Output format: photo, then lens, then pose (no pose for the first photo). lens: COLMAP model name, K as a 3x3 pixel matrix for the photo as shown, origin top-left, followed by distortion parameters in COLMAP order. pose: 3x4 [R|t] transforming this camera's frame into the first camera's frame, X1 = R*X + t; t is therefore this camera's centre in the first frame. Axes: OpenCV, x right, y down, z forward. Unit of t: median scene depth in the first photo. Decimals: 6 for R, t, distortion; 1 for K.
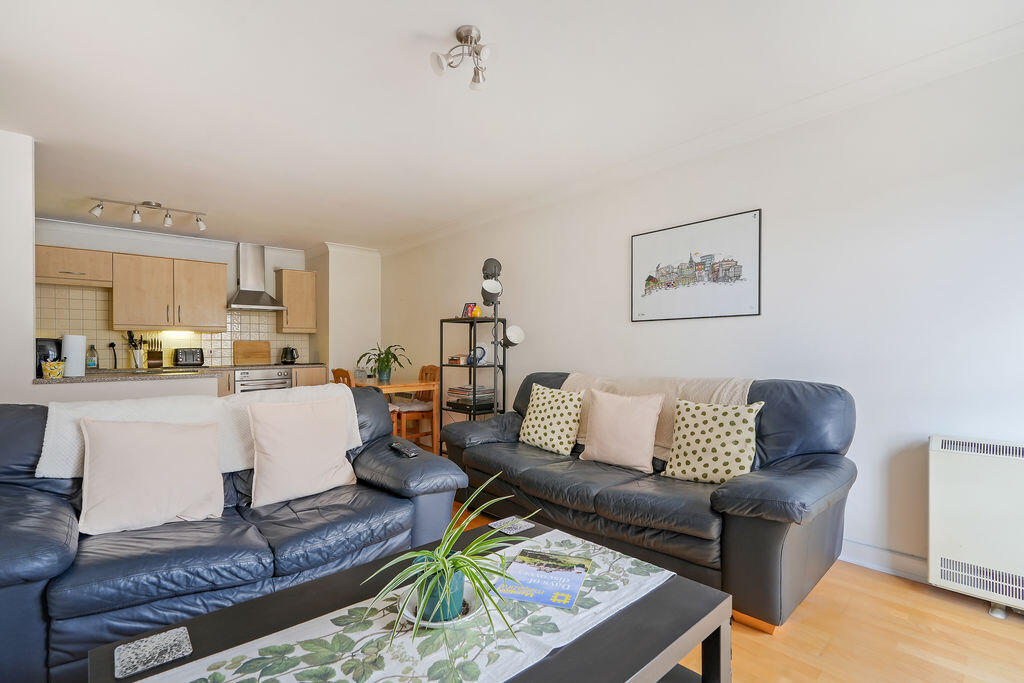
lens RADIAL K [[474.4, 0, 512.0], [0, 474.4, 341.5], [0, 0, 1]] dist [-0.000380, 0.000038]
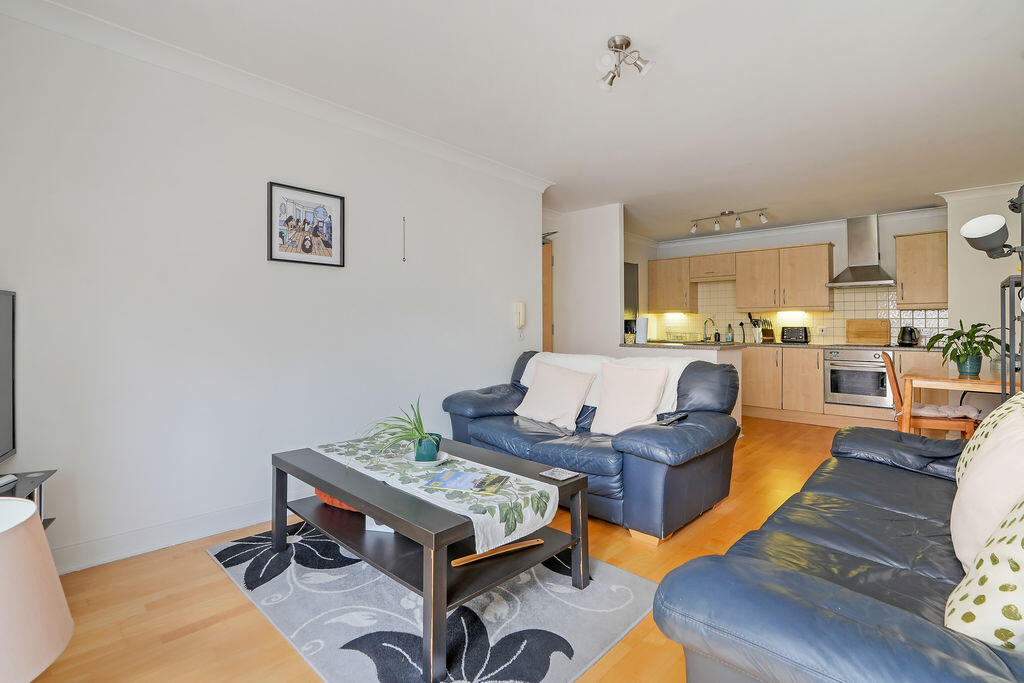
lens RADIAL K [[481.6, 0, 507.3], [0, 481.6, 321.5], [0, 0, 1]] dist [0.000084, 0.000025]
pose [[0.078047, -0.005218, -0.996936, 0.403652], [0.006789, 0.999966, -0.004702, 0.002610], [0.996927, -0.006401, 0.078079, 0.261675]]
